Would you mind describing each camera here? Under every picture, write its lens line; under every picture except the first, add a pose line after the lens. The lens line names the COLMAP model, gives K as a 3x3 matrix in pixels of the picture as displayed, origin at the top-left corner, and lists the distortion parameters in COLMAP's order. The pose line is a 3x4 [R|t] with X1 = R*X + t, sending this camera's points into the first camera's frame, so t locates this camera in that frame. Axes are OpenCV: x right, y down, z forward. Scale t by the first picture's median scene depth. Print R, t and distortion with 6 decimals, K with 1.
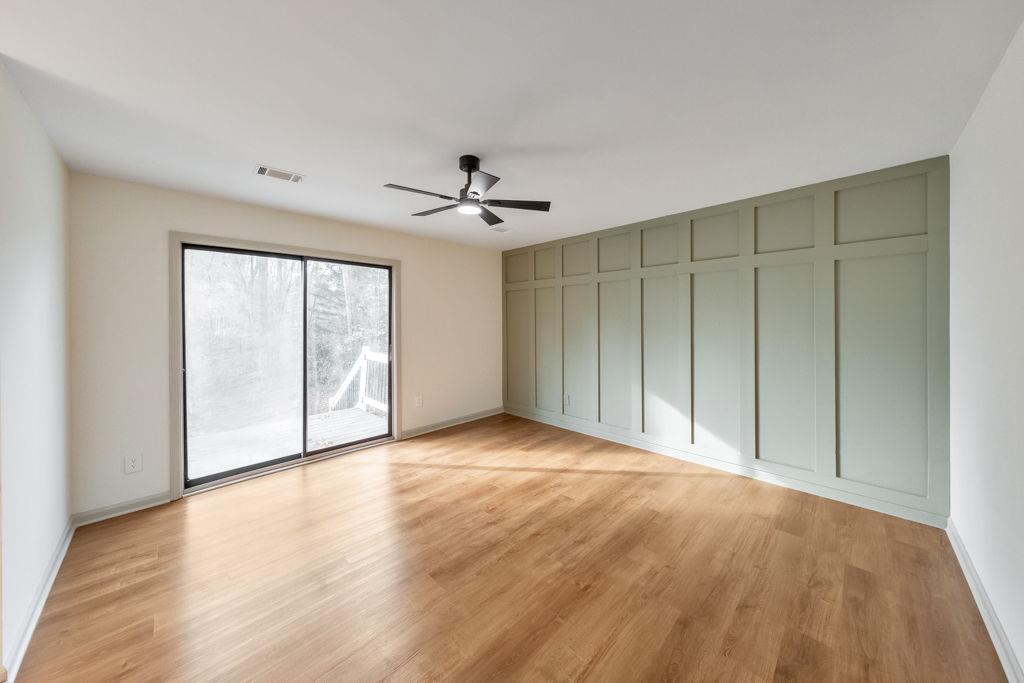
lens RADIAL K [[343.9, 0, 513.7], [0, 343.9, 319.2], [0, 0, 1]] dist [0.000552, -0.000011]
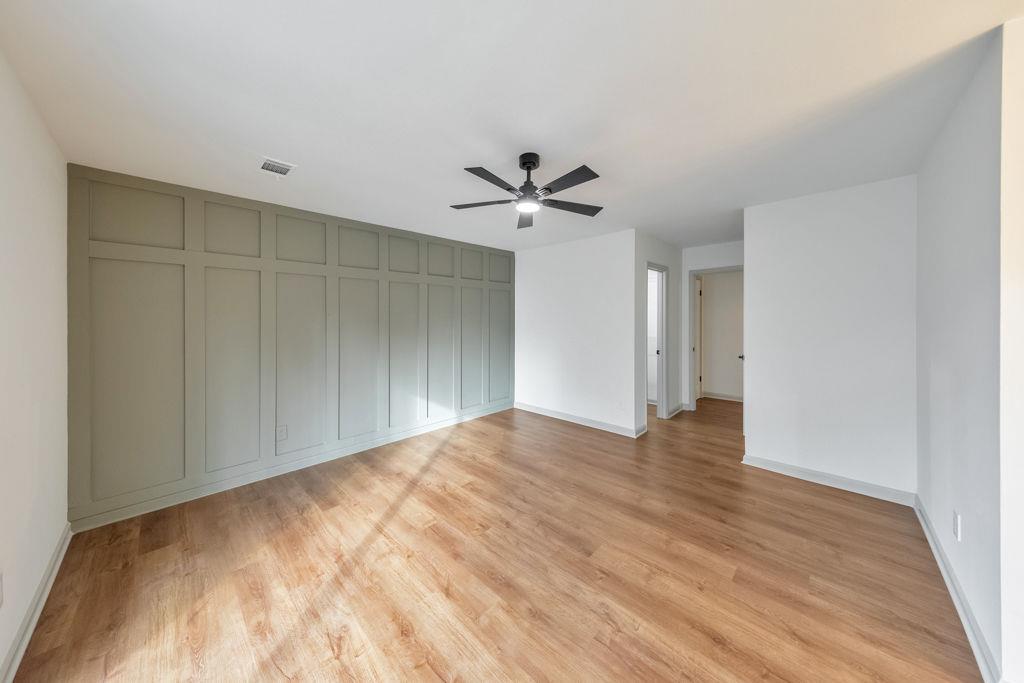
lens RADIAL K [[331.3, 0, 515.1], [0, 331.3, 309.4], [0, 0, 1]] dist [0.000078, -0.000036]
pose [[-0.016477, 0.035903, 0.999219, -0.832425], [0.005868, 0.999341, -0.035810, 0.009509], [-0.999847, 0.005274, -0.016677, 0.799308]]
